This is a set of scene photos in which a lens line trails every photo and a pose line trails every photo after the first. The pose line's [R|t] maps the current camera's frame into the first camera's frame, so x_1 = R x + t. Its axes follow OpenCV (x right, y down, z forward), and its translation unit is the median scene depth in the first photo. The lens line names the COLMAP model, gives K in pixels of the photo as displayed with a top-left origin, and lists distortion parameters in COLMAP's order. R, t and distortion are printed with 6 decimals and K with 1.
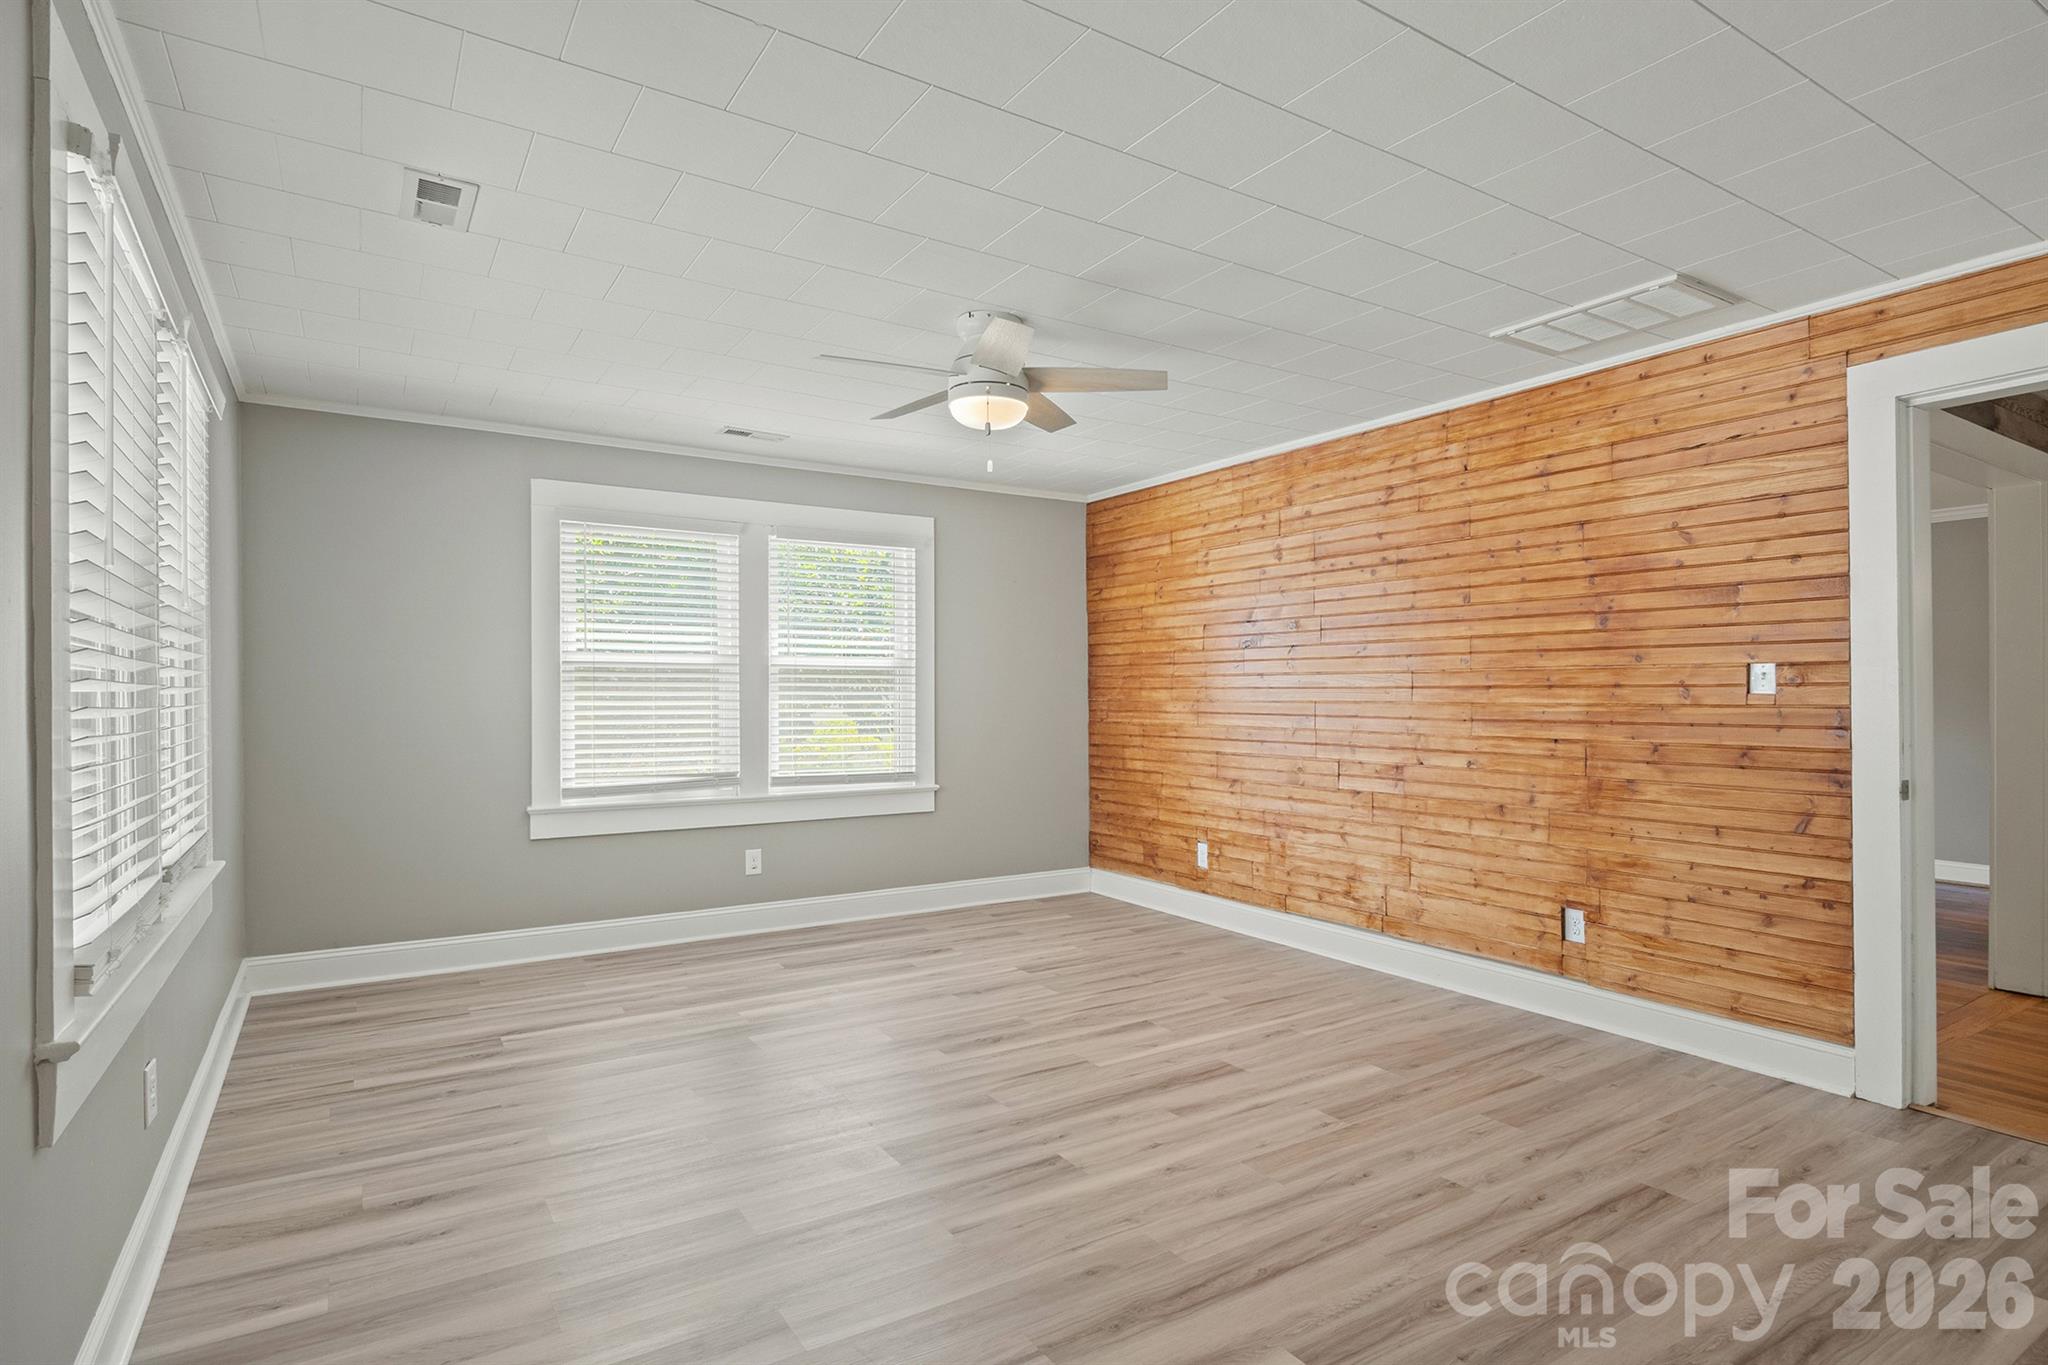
lens RADIAL K [[1050.5, 0, 995.5], [0, 1050.5, 692.9], [0, 0, 1]] dist [-0.006381, -0.000363]
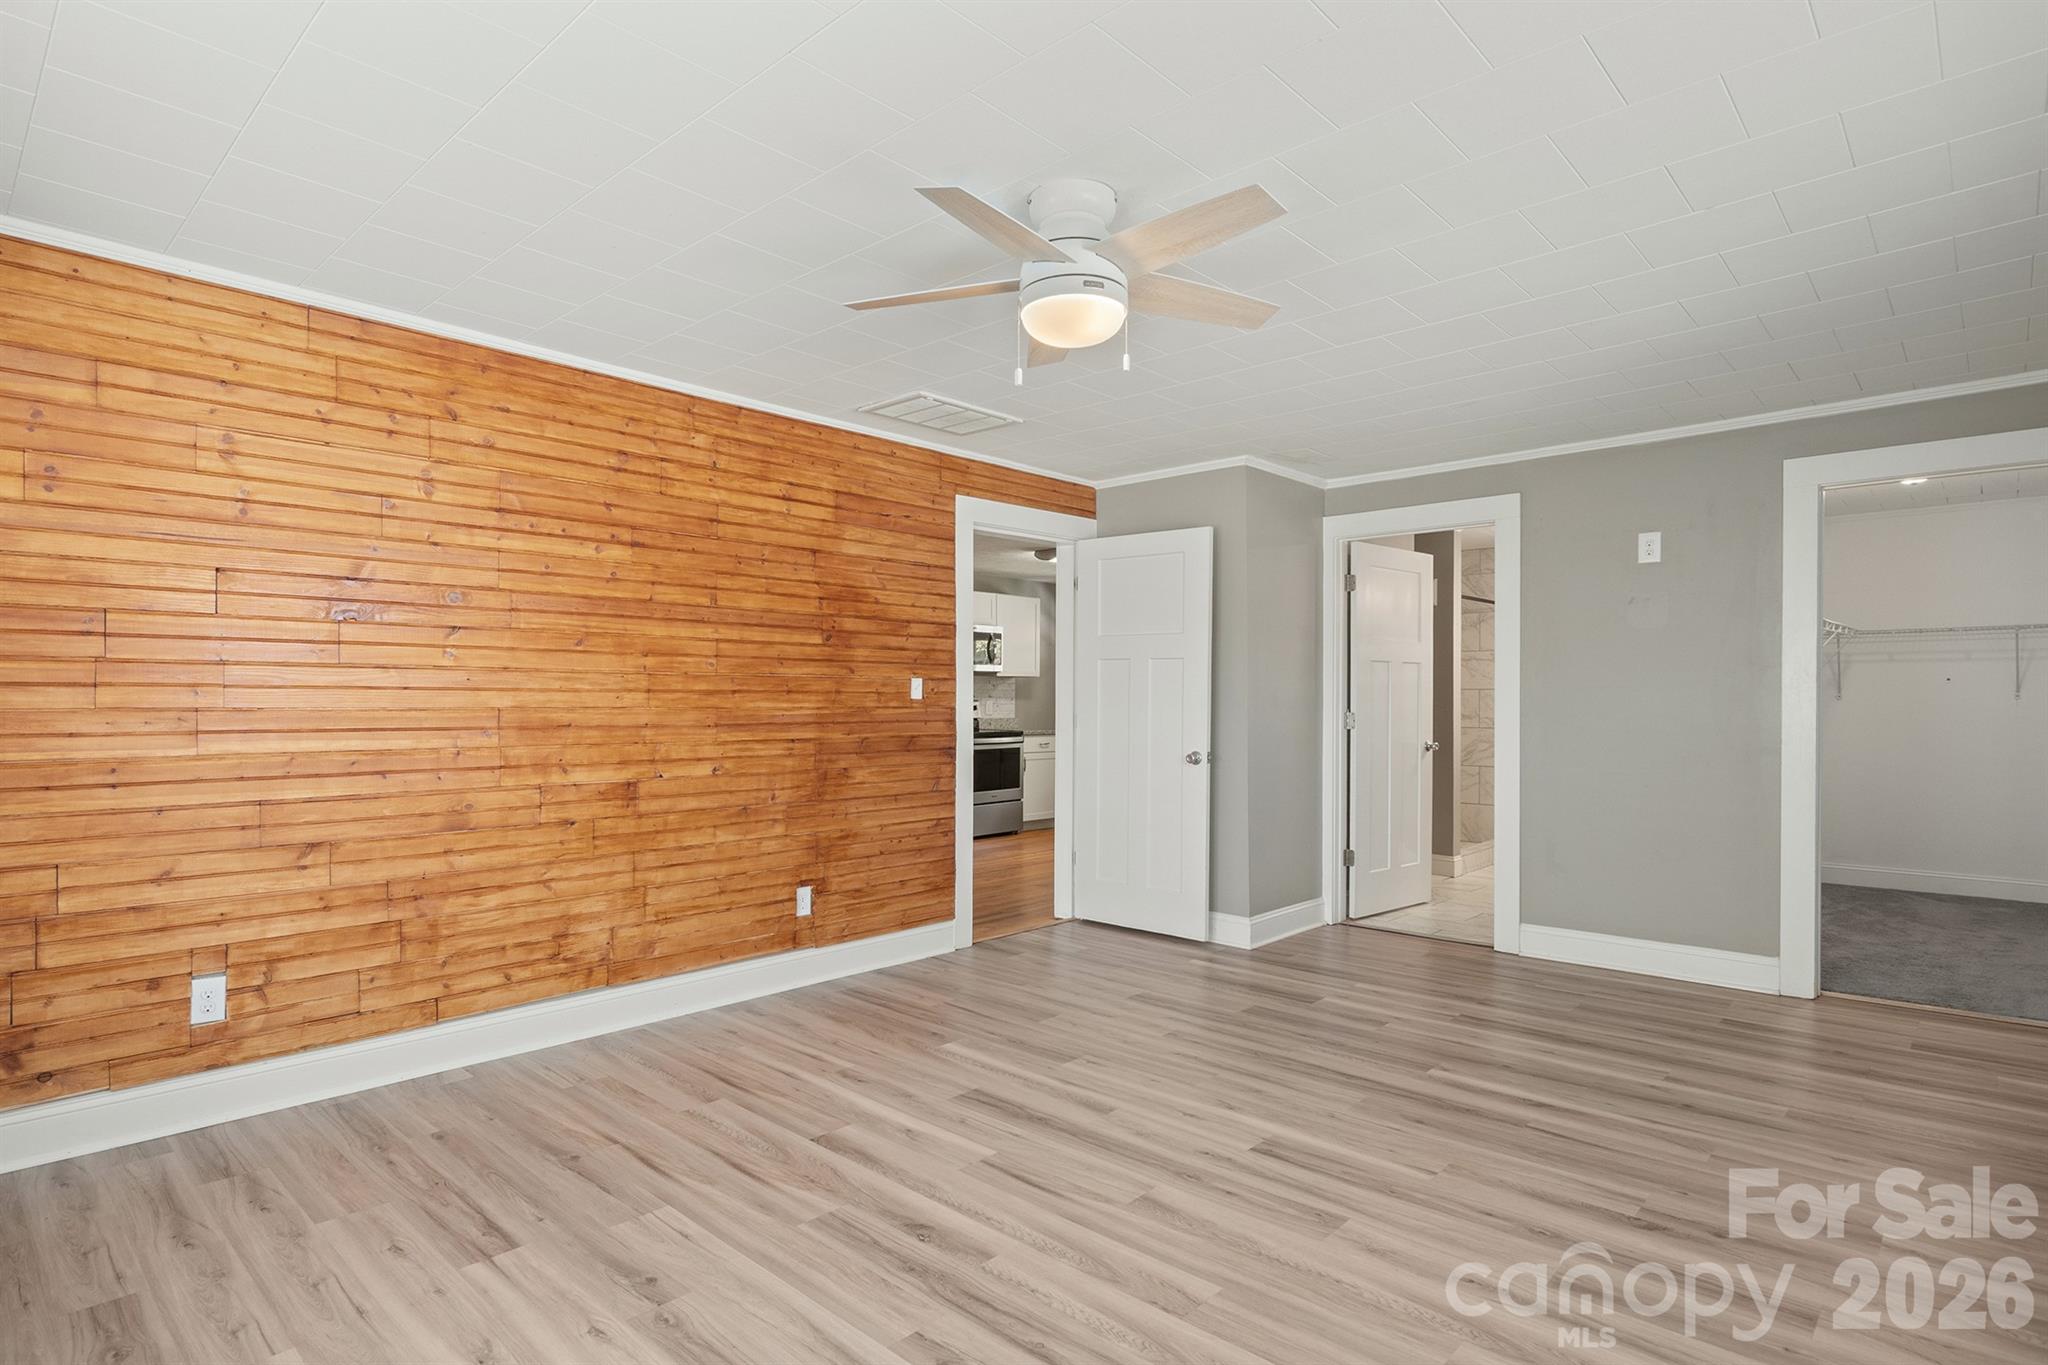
lens RADIAL K [[1050.5, 0, 1047.2], [0, 1050.5, 714.4], [0, 0, 1]] dist [-0.006381, -0.000363]
pose [[-0.280861, -0.012383, 0.959669, -0.542073], [-0.001869, 0.999922, 0.012355, 0.002872], [-0.959747, 0.001676, -0.280862, 0.931027]]
